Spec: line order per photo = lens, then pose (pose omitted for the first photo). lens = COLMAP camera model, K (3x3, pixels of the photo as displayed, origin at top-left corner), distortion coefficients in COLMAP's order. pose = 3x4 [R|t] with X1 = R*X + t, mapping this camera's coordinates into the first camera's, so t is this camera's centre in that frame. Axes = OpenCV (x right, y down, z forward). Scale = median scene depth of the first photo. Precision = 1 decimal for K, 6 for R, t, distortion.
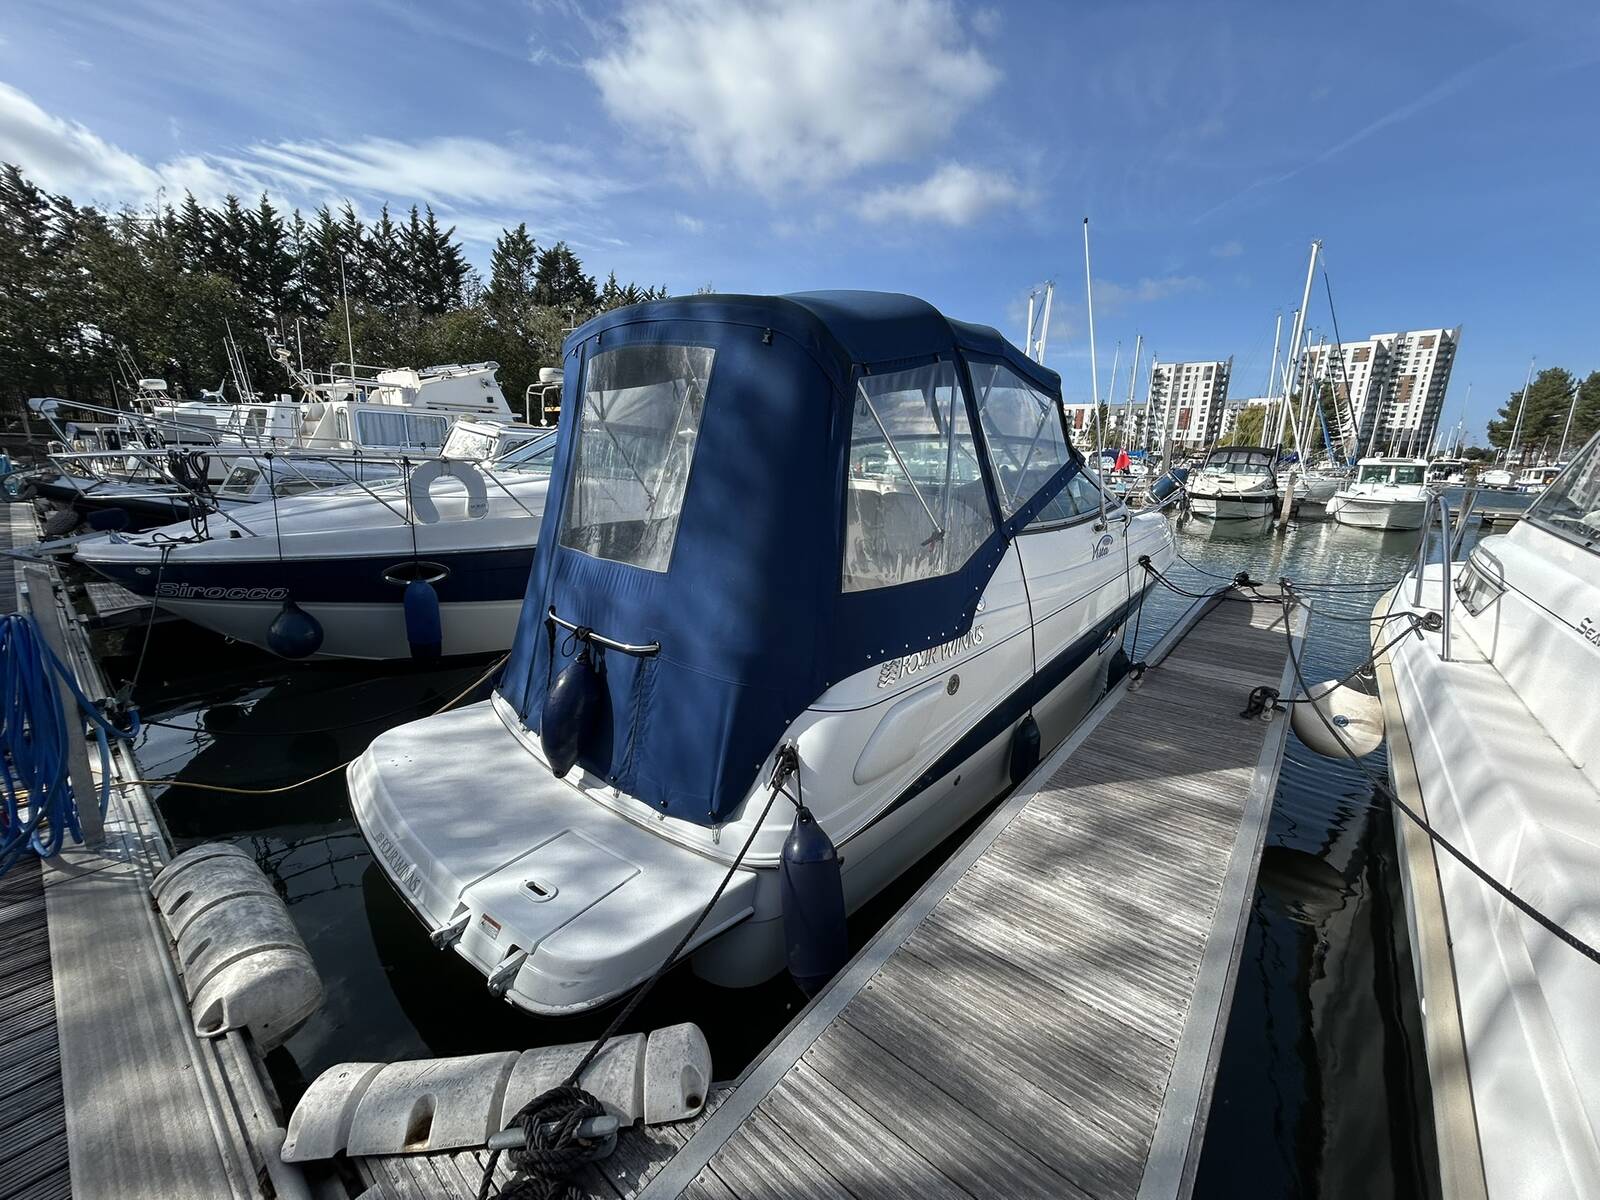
lens RADIAL K [[640.3, 0, 787.9], [0, 640.3, 601.0], [0, 0, 1]] dist [-0.003718, 0.001295]
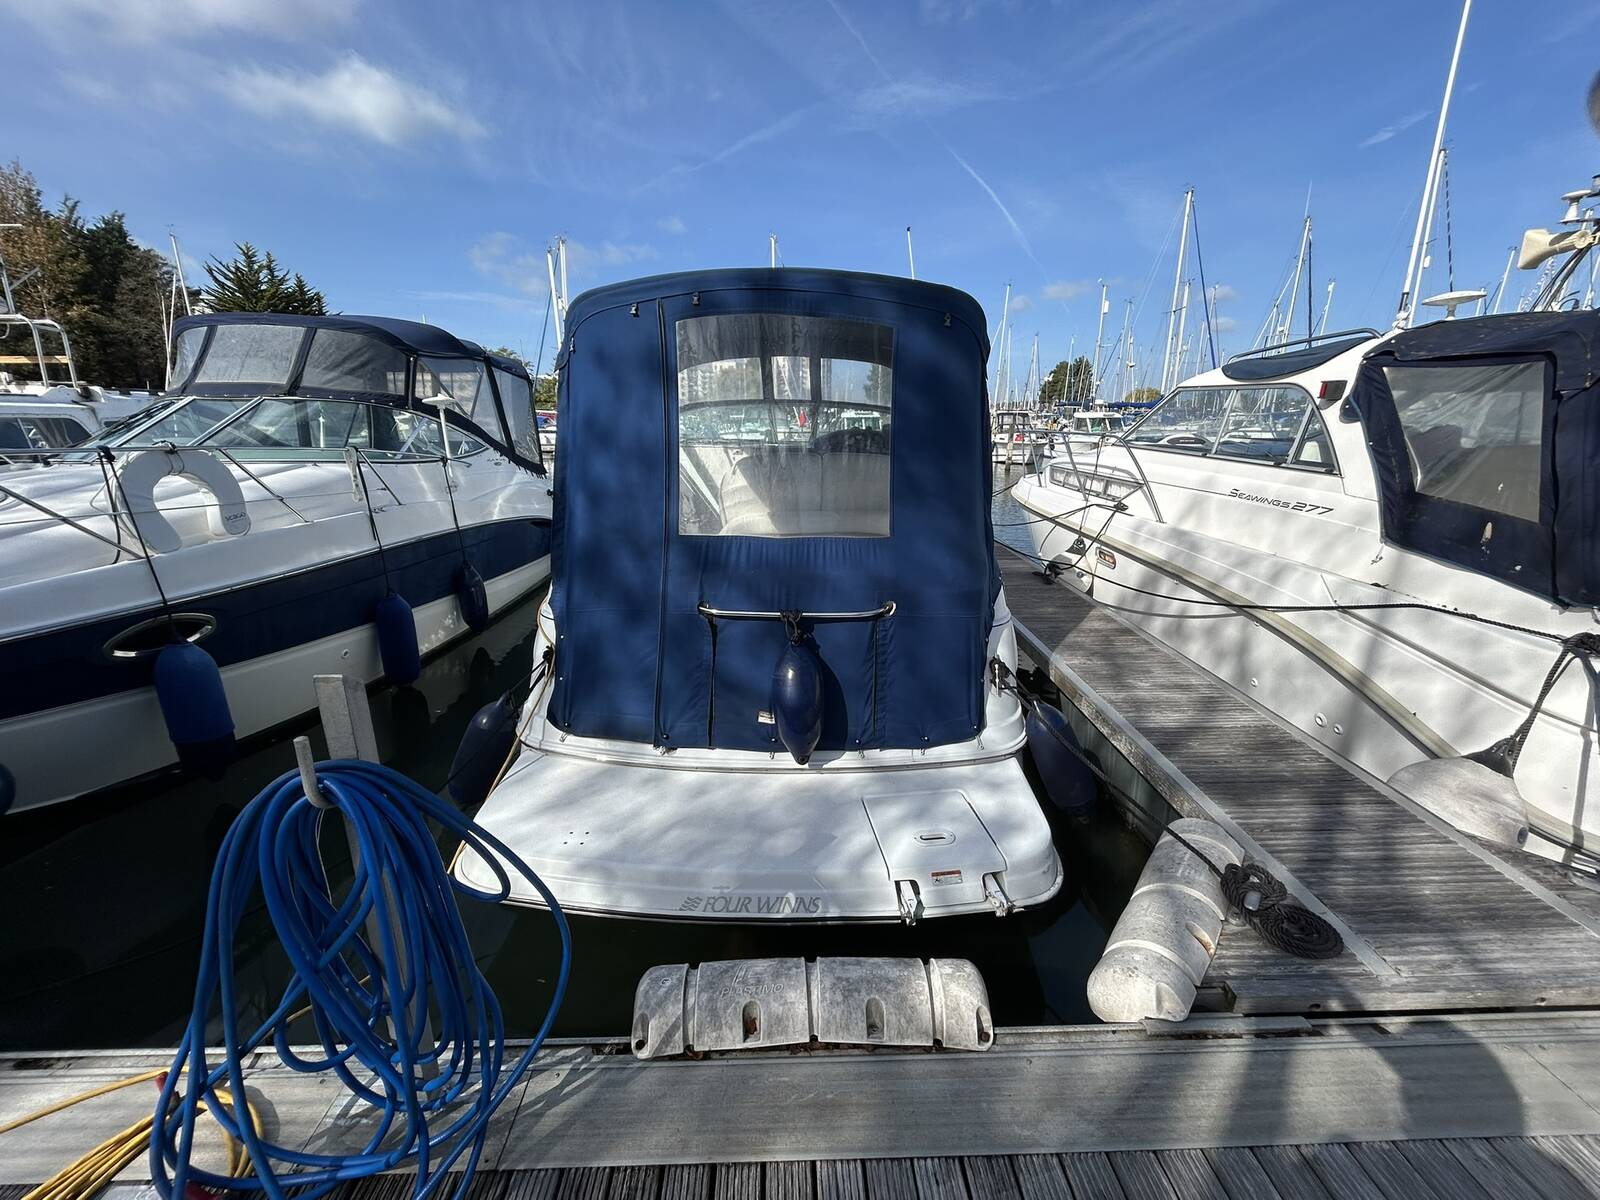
lens RADIAL K [[640.3, 0, 809.8], [0, 640.3, 598.4], [0, 0, 1]] dist [-0.003718, 0.001295]
pose [[0.744882, -0.204860, 0.634968, -1.353477], [0.169850, 0.978564, 0.116463, -0.121352], [-0.645215, 0.021098, 0.763710, 0.356778]]
